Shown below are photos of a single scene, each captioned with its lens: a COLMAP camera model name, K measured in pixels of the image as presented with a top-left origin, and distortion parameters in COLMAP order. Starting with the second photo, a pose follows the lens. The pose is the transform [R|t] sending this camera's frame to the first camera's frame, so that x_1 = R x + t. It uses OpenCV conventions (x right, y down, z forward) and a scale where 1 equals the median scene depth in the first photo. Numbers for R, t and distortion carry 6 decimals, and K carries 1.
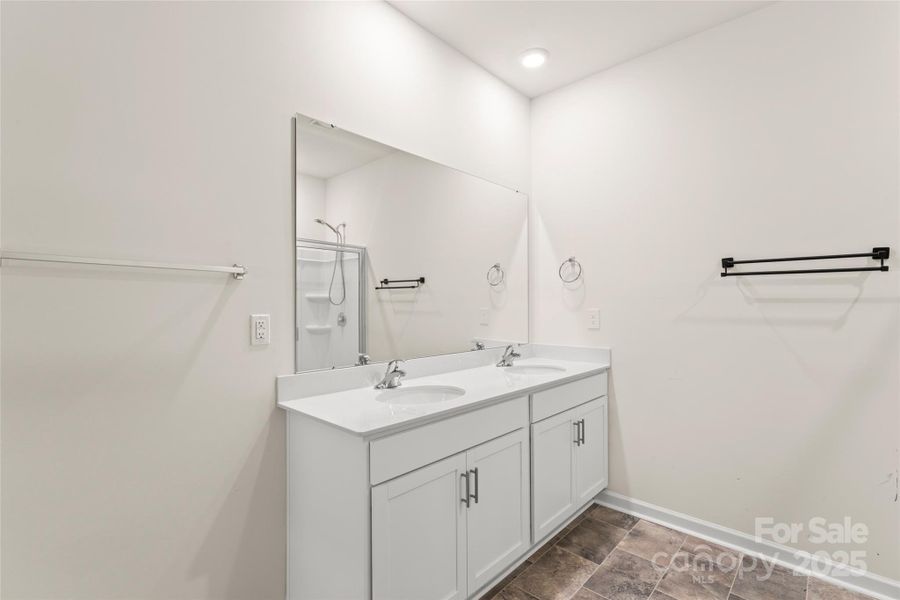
lens RADIAL K [[402.1, 0, 448.7], [0, 402.1, 302.1], [0, 0, 1]] dist [0.000002, 0.001367]
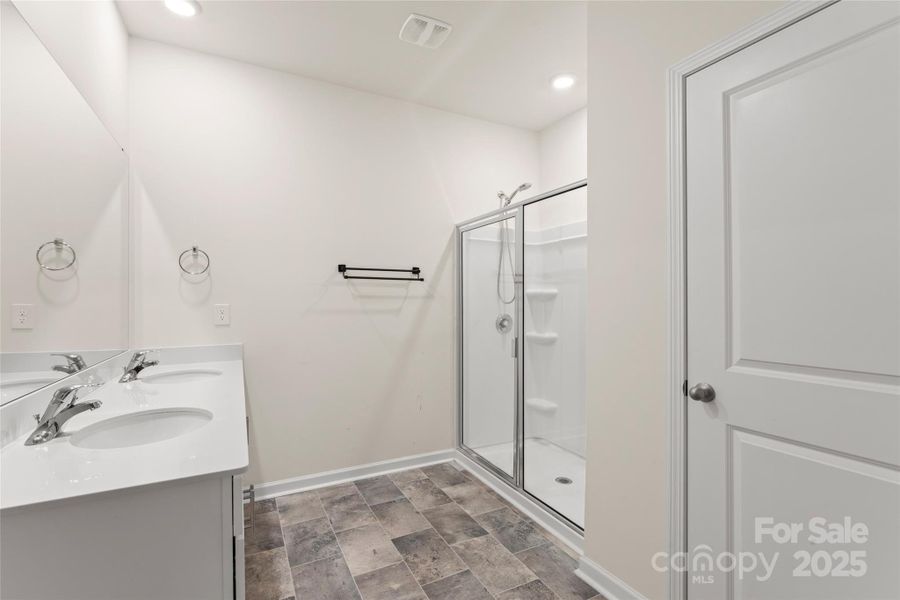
lens RADIAL K [[402.1, 0, 445.4], [0, 402.1, 301.2], [0, 0, 1]] dist [0.000002, 0.001367]
pose [[0.353115, 0.003027, 0.935575, -0.445367], [-0.003748, 0.999991, -0.001821, 0.012515], [-0.935572, -0.002864, 0.353123, 0.226589]]
